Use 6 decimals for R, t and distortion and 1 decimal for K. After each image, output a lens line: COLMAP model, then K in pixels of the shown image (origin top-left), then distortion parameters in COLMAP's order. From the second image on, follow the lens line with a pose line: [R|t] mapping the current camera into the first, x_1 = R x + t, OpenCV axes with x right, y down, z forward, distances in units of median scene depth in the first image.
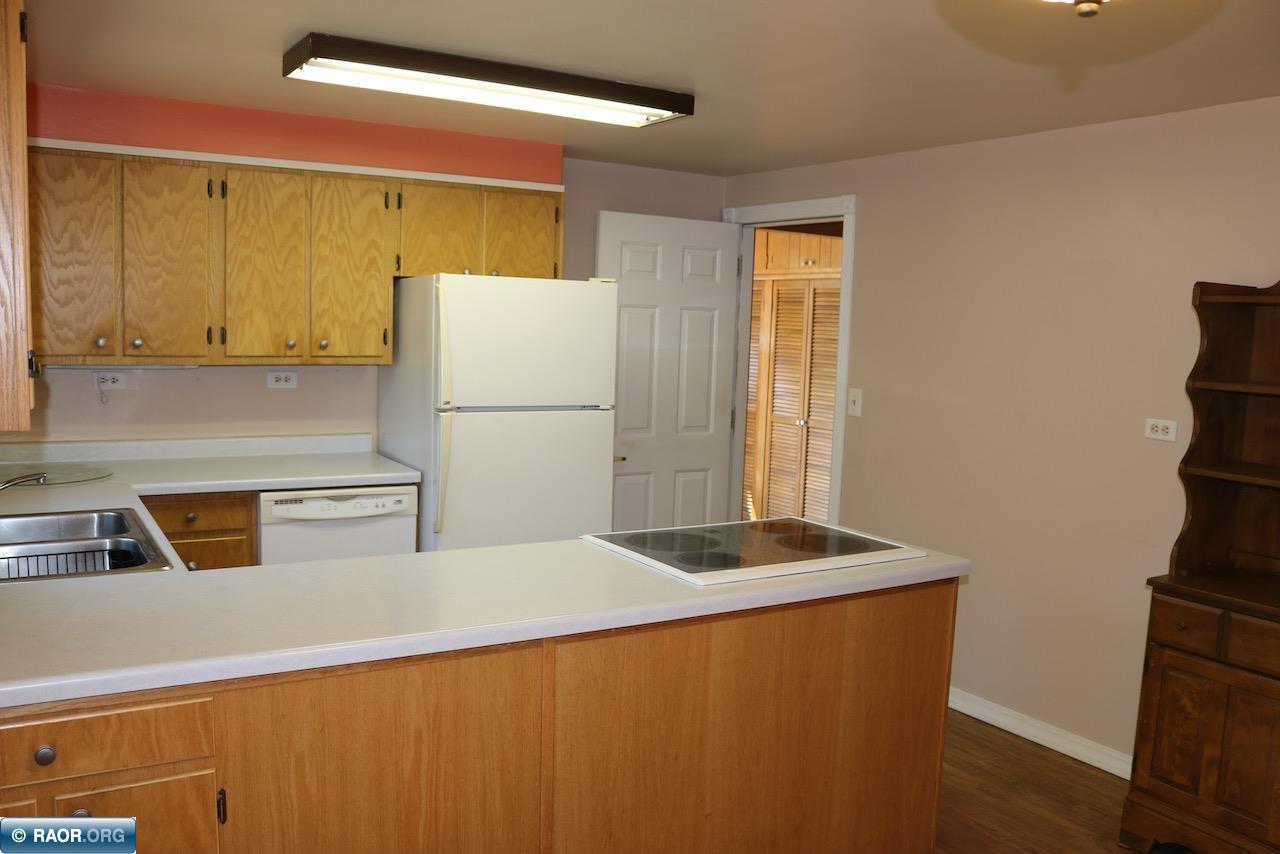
lens RADIAL K [[1054.3, 0, 632.2], [0, 1054.3, 438.2], [0, 0, 1]] dist [-0.130967, 0.082967]
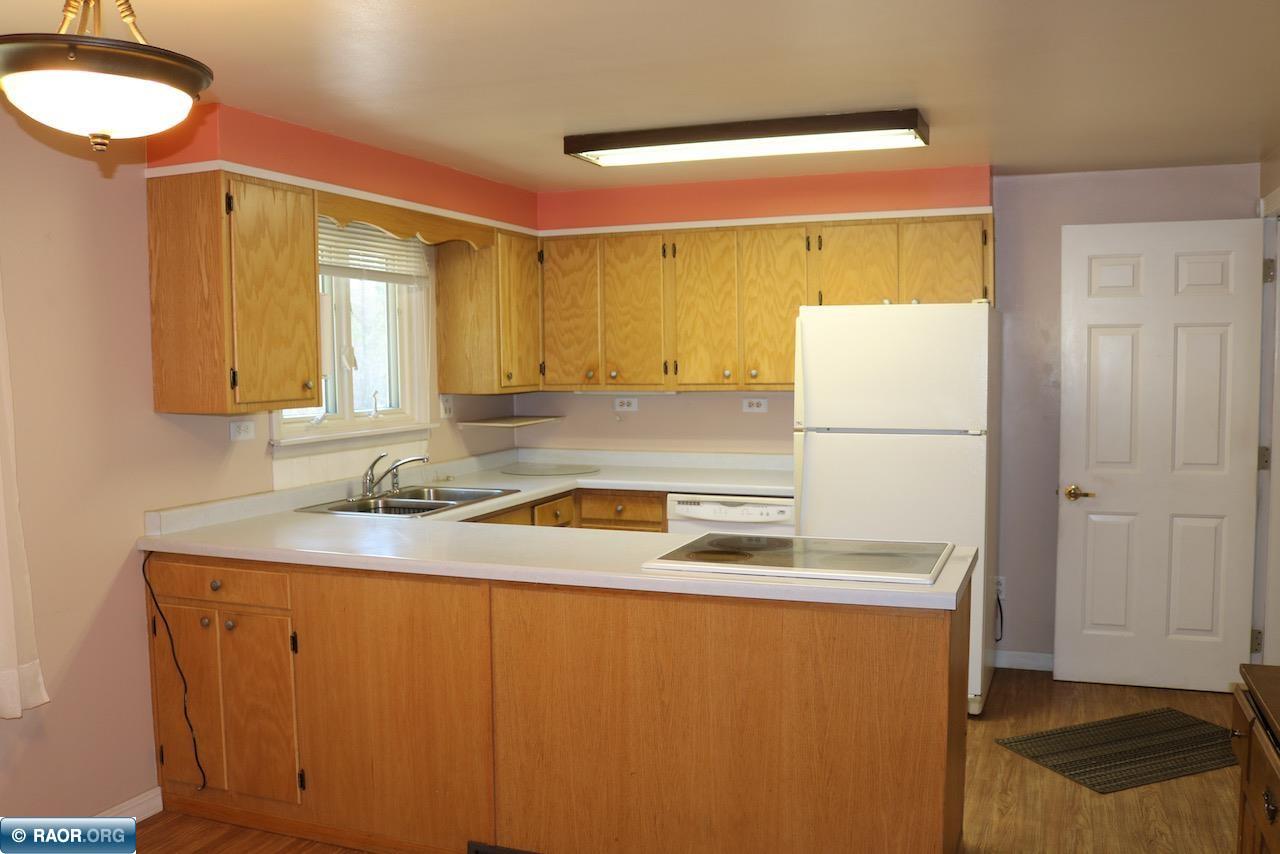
lens RADIAL K [[1103.4, 0, 636.0], [0, 1103.4, 432.7], [0, 0, 1]] dist [-0.122030, 0.034115]
pose [[0.612001, 0.014473, -0.790724, 0.623735], [-0.056624, 0.998068, -0.025558, 0.015327], [0.788827, 0.060415, 0.611638, 0.158405]]
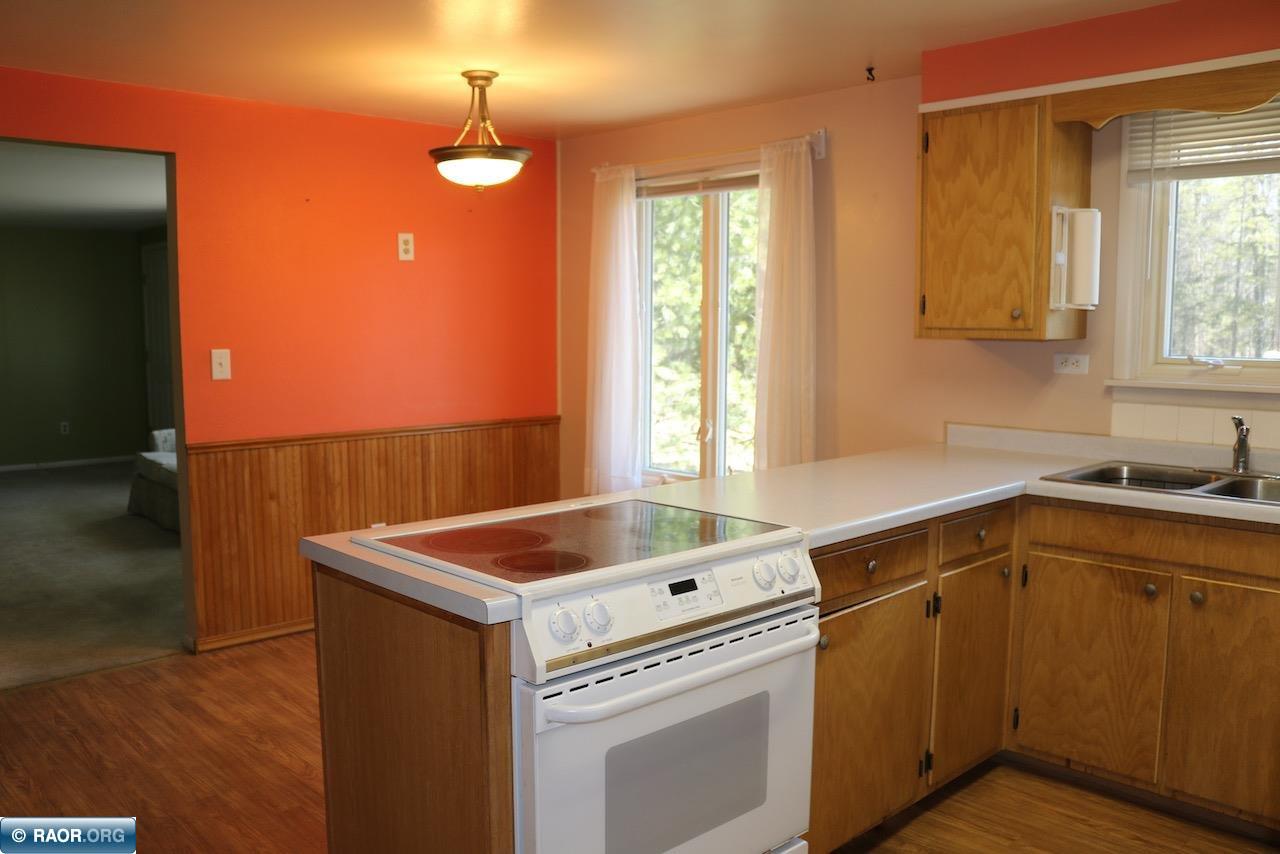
lens RADIAL K [[1080.9, 0, 641.9], [0, 1080.9, 415.3], [0, 0, 1]] dist [-0.094518, 0.000870]
pose [[-0.974376, -0.016045, -0.224351, 0.183205], [-0.058618, 0.981098, 0.184419, -0.095275], [0.217151, 0.192845, -0.956899, 1.286589]]
